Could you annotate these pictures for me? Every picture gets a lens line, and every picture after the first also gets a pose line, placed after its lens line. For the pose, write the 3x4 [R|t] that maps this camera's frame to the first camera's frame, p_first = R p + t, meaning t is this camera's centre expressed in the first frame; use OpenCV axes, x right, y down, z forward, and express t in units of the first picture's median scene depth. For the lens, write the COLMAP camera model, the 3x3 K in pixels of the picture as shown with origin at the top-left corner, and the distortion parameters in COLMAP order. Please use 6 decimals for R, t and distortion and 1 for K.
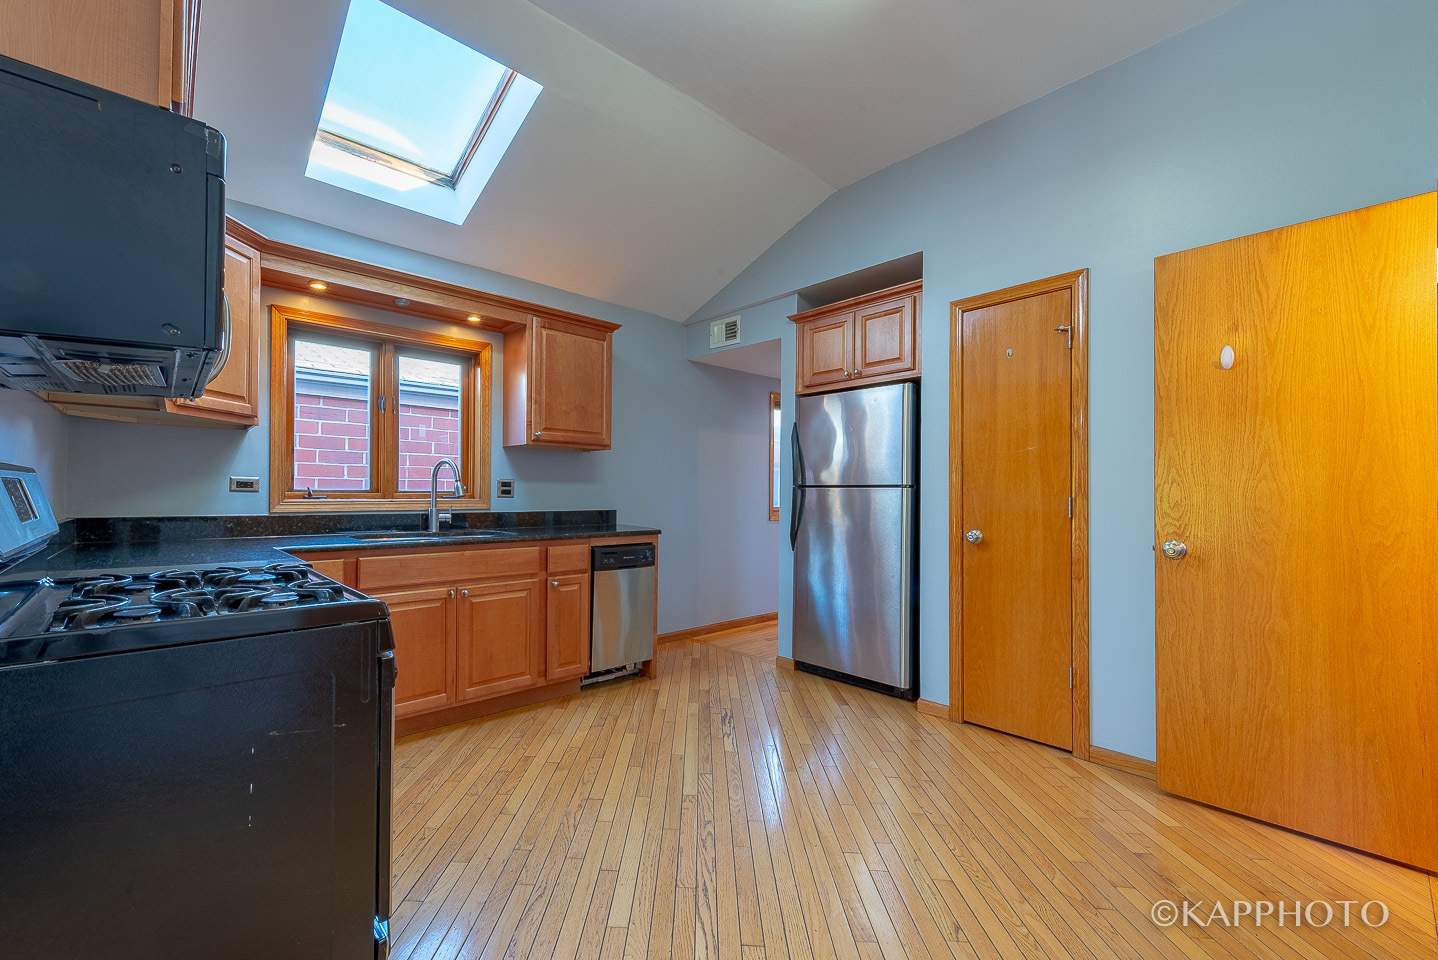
lens RADIAL K [[584.3, 0, 716.7], [0, 584.3, 490.8], [0, 0, 1]] dist [0.012295, -0.002910]
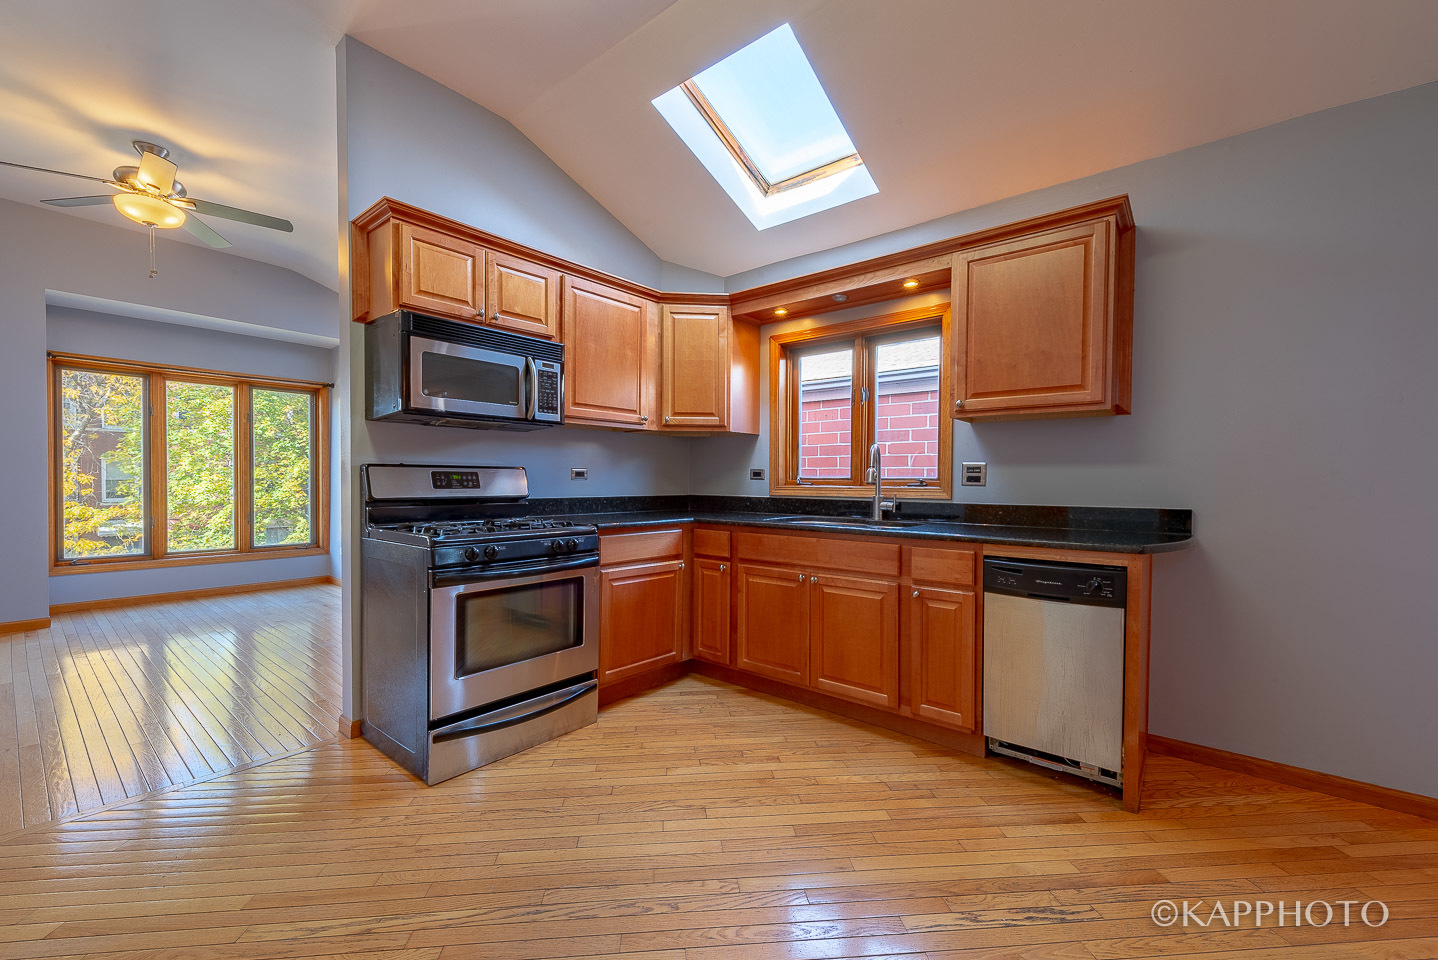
lens RADIAL K [[584.3, 0, 677.4], [0, 584.3, 492.7], [0, 0, 1]] dist [0.012295, -0.002910]
pose [[0.095581, 0.015092, -0.995307, 0.457368], [-0.000667, 0.999886, 0.015097, 0.009582], [0.995421, -0.000780, 0.095580, 0.578181]]
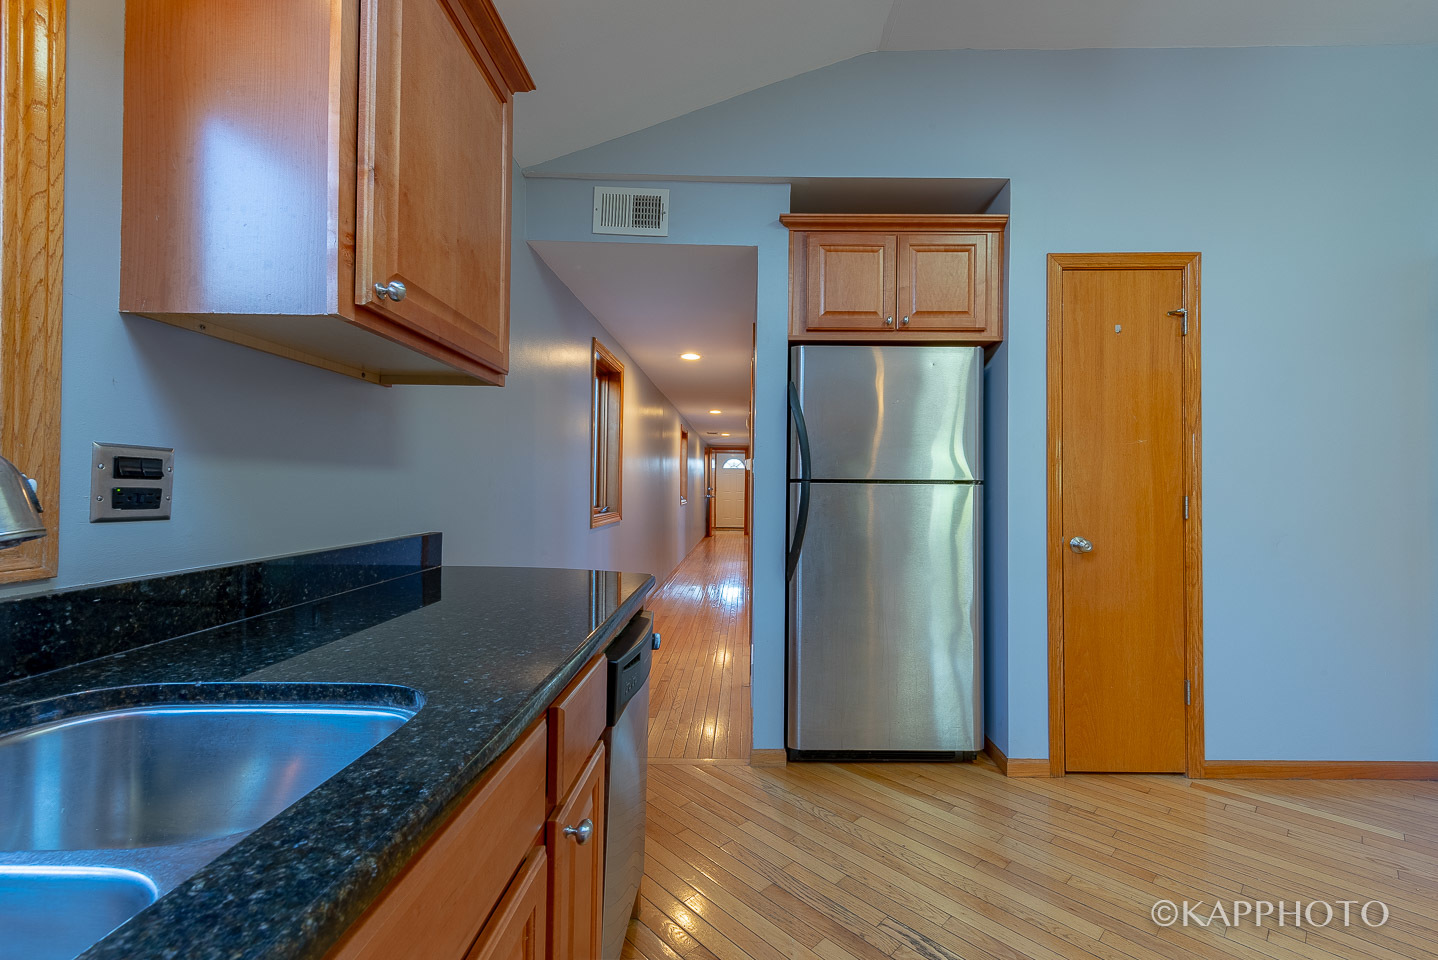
lens RADIAL K [[538.3, 0, 748.4], [0, 538.3, 482.6], [0, 0, 1]] dist [0.007738, 0.000016]
pose [[0.687060, 0.003819, 0.726591, -0.392067], [-0.005066, 0.999987, -0.000466, -0.005888], [-0.726583, -0.003360, 0.687070, 0.739398]]
